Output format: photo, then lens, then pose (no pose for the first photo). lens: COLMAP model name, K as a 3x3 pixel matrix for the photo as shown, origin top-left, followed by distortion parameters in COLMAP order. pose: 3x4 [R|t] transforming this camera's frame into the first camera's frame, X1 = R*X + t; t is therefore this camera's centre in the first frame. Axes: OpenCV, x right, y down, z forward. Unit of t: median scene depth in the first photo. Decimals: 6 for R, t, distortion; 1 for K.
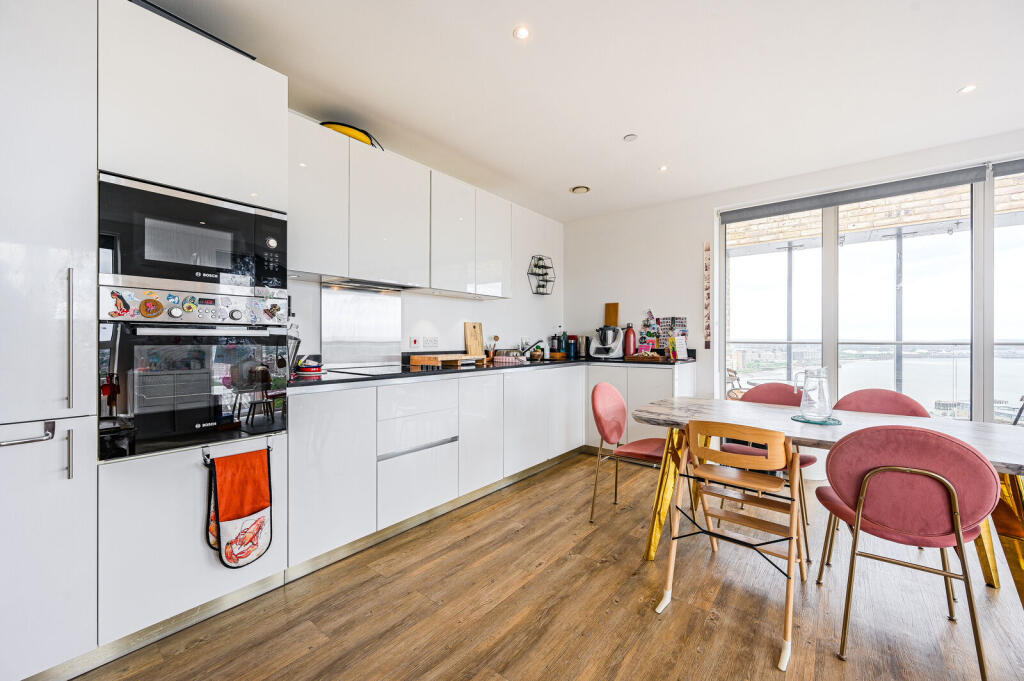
lens RADIAL K [[407.1, 0, 512.0], [0, 407.1, 340.5], [0, 0, 1]] dist [-0.000342, 0.000032]
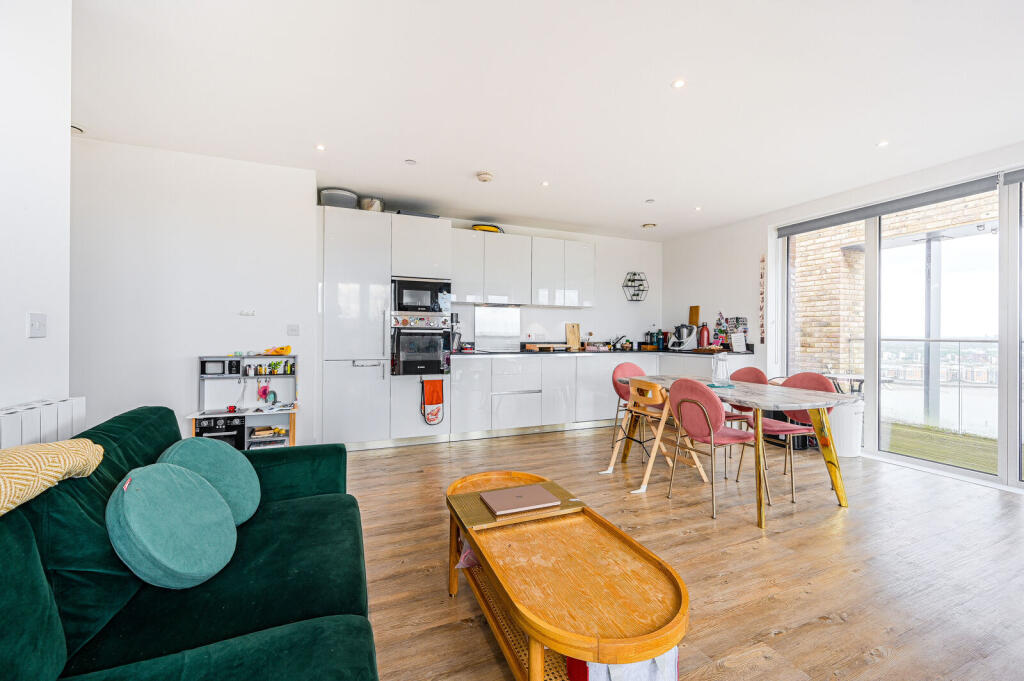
lens RADIAL K [[407.1, 0, 512.0], [0, 407.1, 340.5], [0, 0, 1]] dist [-0.000342, 0.000032]
pose [[0.878674, 0.011257, -0.477290, 0.419982], [-0.006308, 0.999908, 0.011971, 0.001676], [0.477381, -0.007508, 0.878665, -0.423275]]
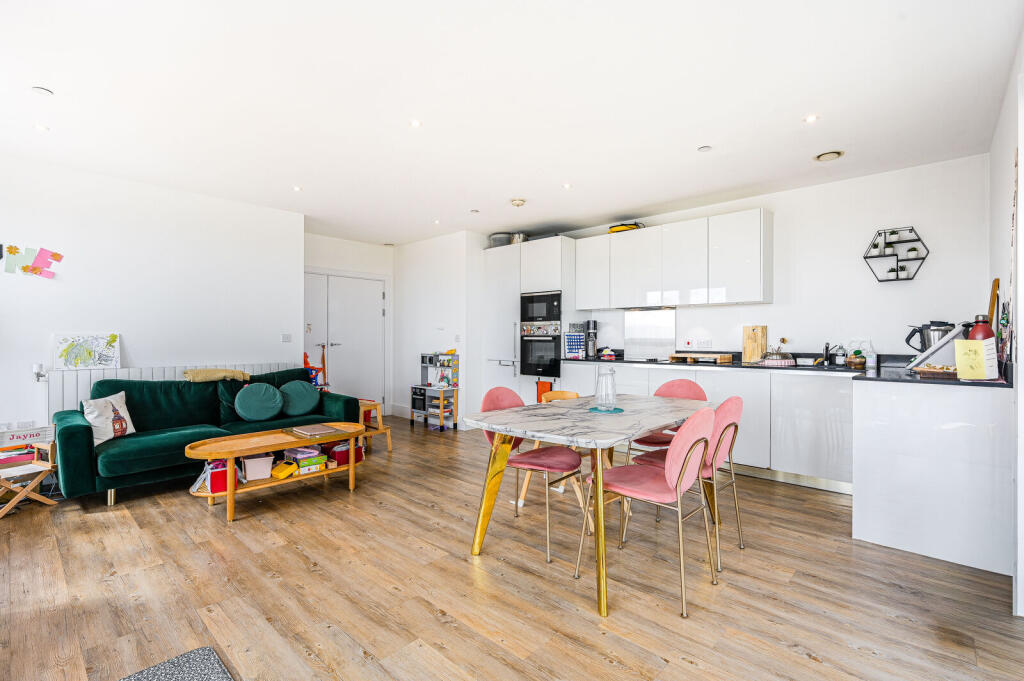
lens RADIAL K [[466.6, 0, 512.0], [0, 466.6, 340.5], [0, 0, 1]] dist [0.000573, 0.000102]
pose [[-0.067947, -0.000256, -0.997689, 1.136571], [-0.007410, 0.999973, 0.000248, -0.001703], [0.997661, 0.007409, -0.067947, 0.443332]]
